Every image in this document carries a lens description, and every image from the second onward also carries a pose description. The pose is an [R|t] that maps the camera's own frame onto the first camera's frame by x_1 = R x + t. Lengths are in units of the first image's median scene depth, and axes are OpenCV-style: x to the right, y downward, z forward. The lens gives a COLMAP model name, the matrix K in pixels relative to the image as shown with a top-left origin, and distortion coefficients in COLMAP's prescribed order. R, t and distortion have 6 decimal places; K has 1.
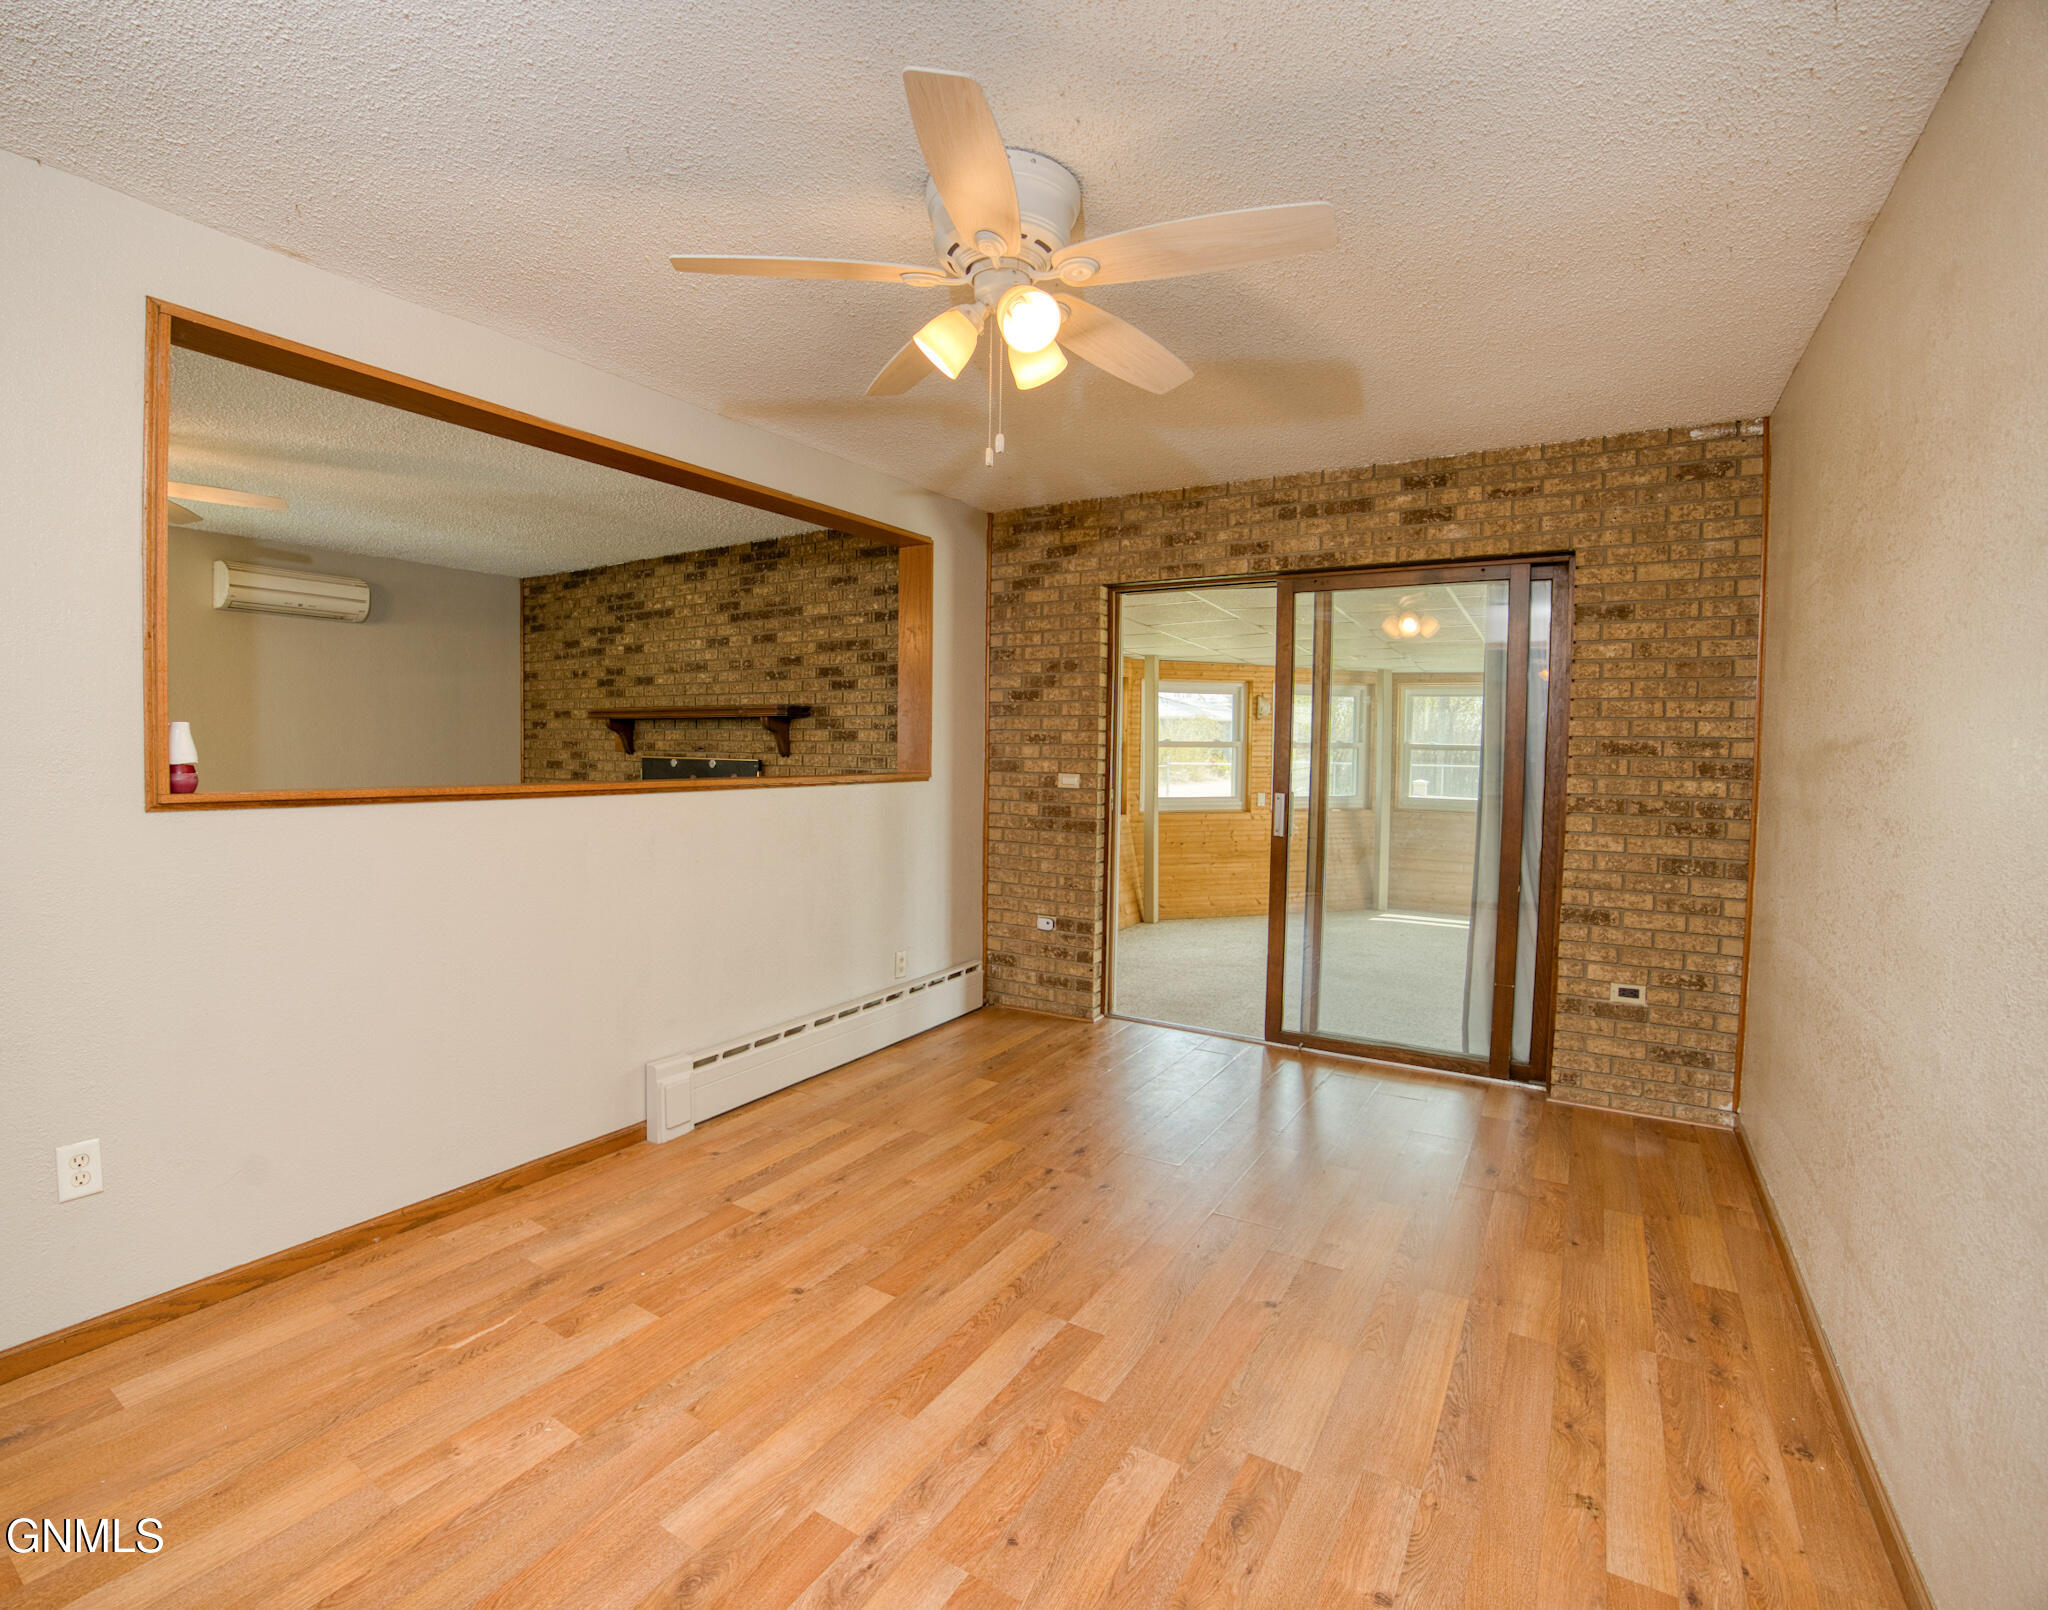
lens RADIAL K [[932.2, 0, 1024.0], [0, 932.2, 805.0], [0, 0, 1]] dist [0.000003, 0.000027]
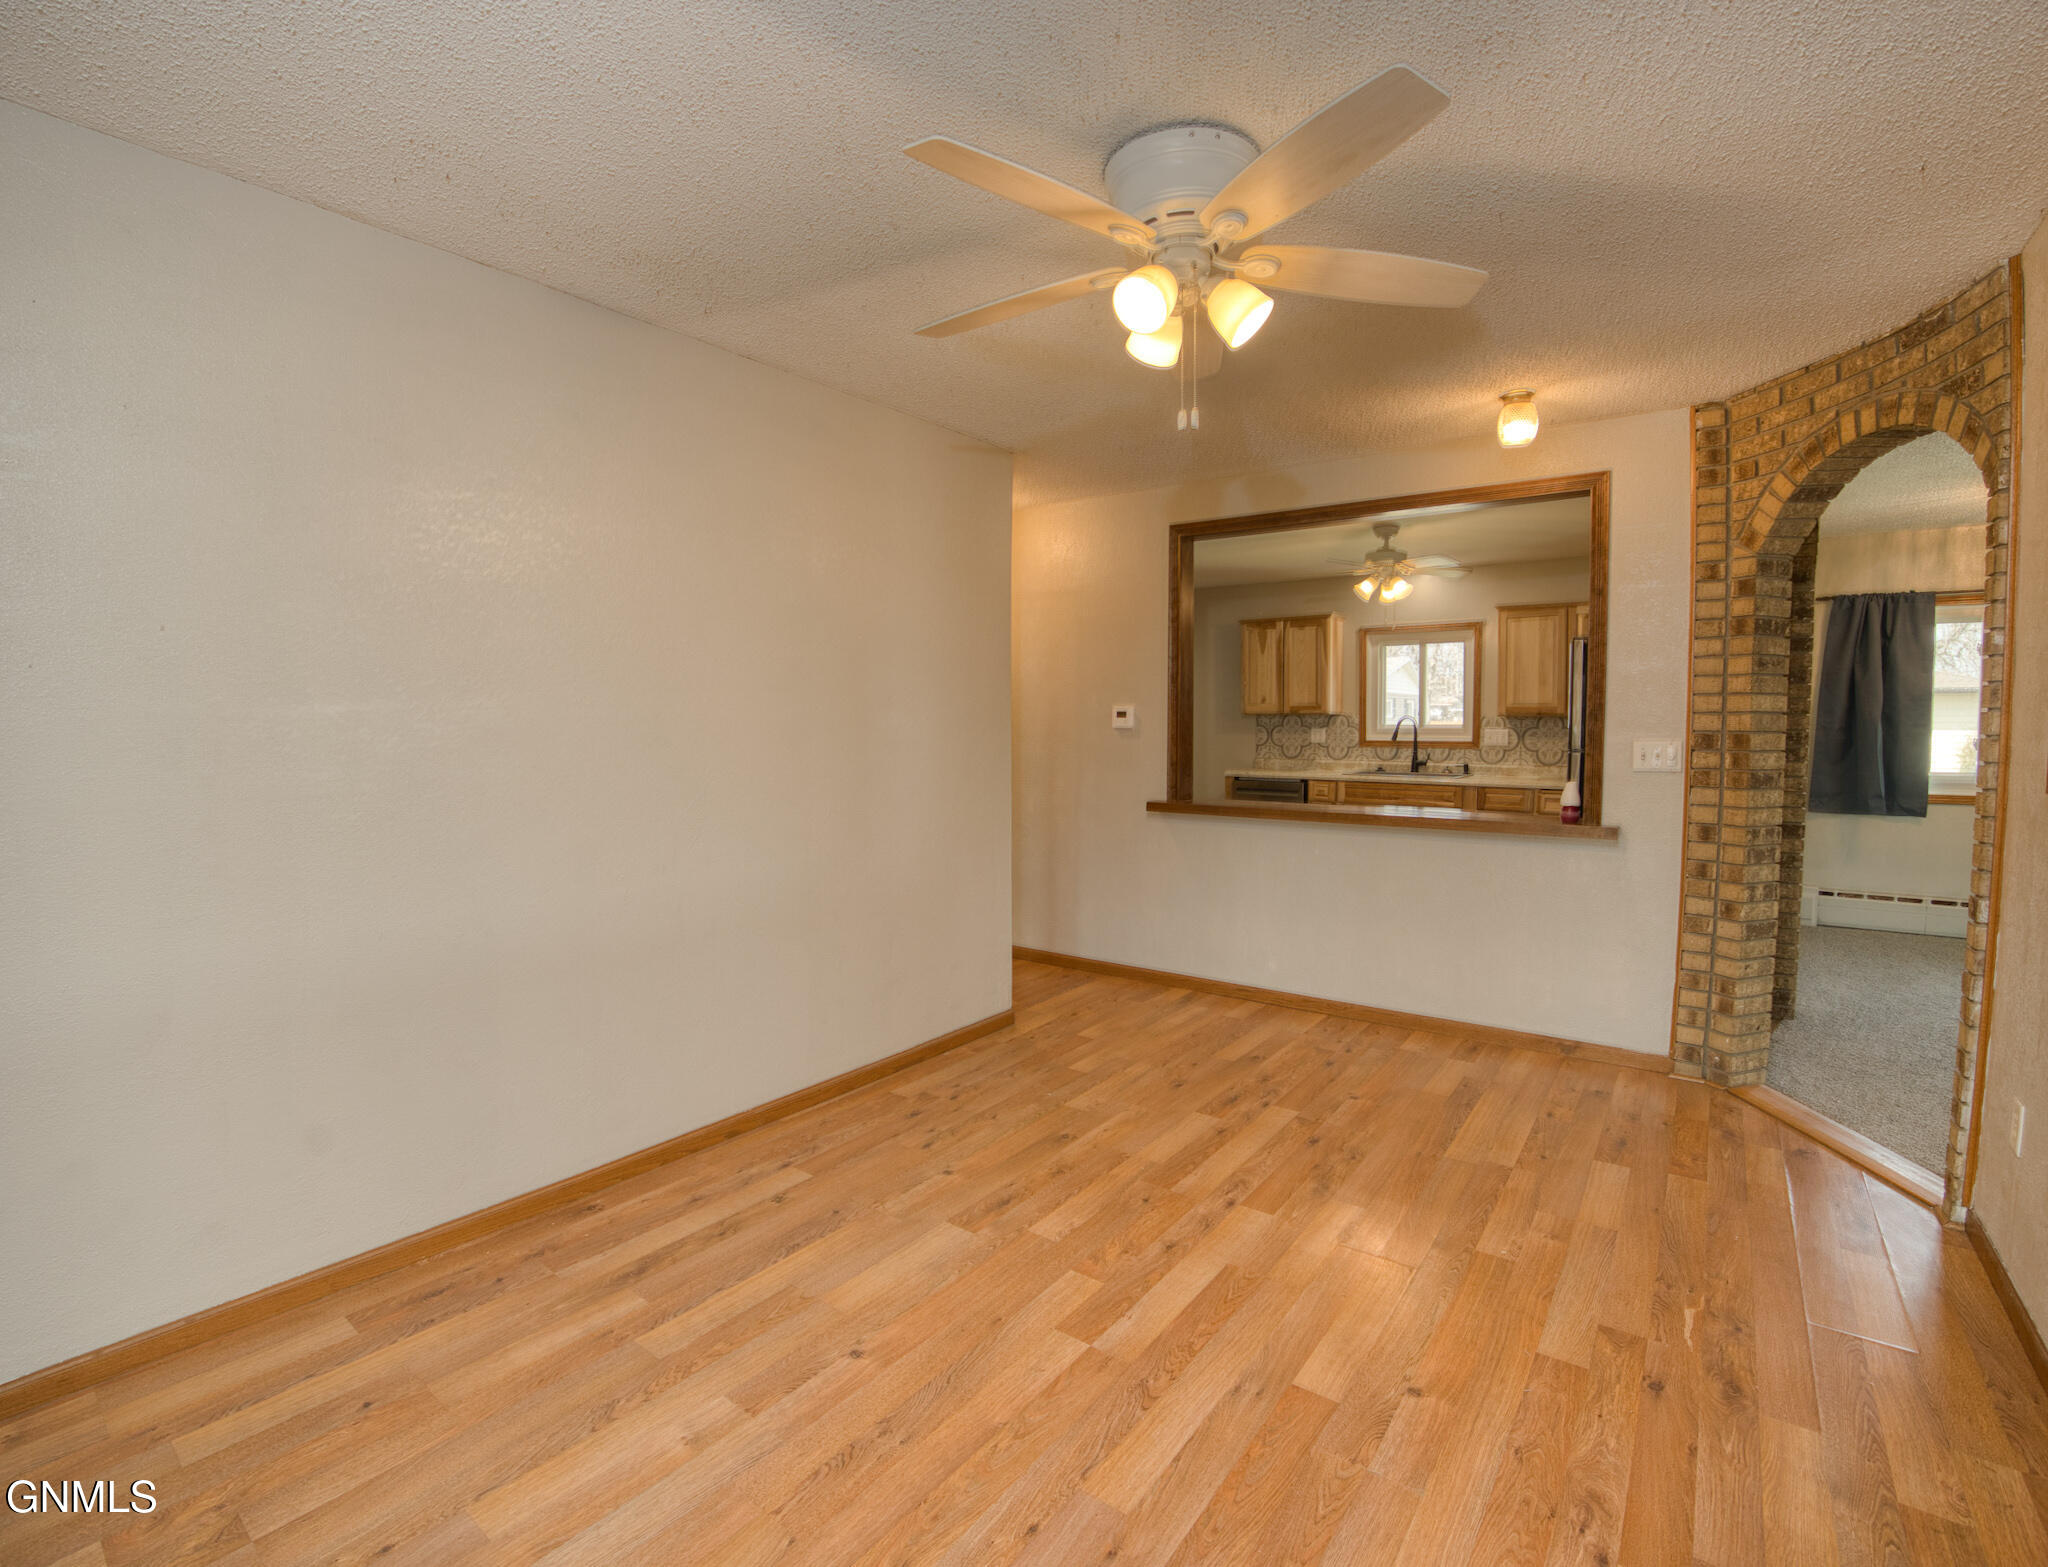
lens RADIAL K [[1015.8, 0, 1024.0], [0, 1015.8, 783.5], [0, 0, 1]] dist [0.000346, 0.000041]
pose [[-0.993560, -0.021860, 0.111179, 0.012264], [-0.008010, 0.992309, 0.123523, -0.118584], [-0.113024, 0.121837, -0.986094, 1.856749]]
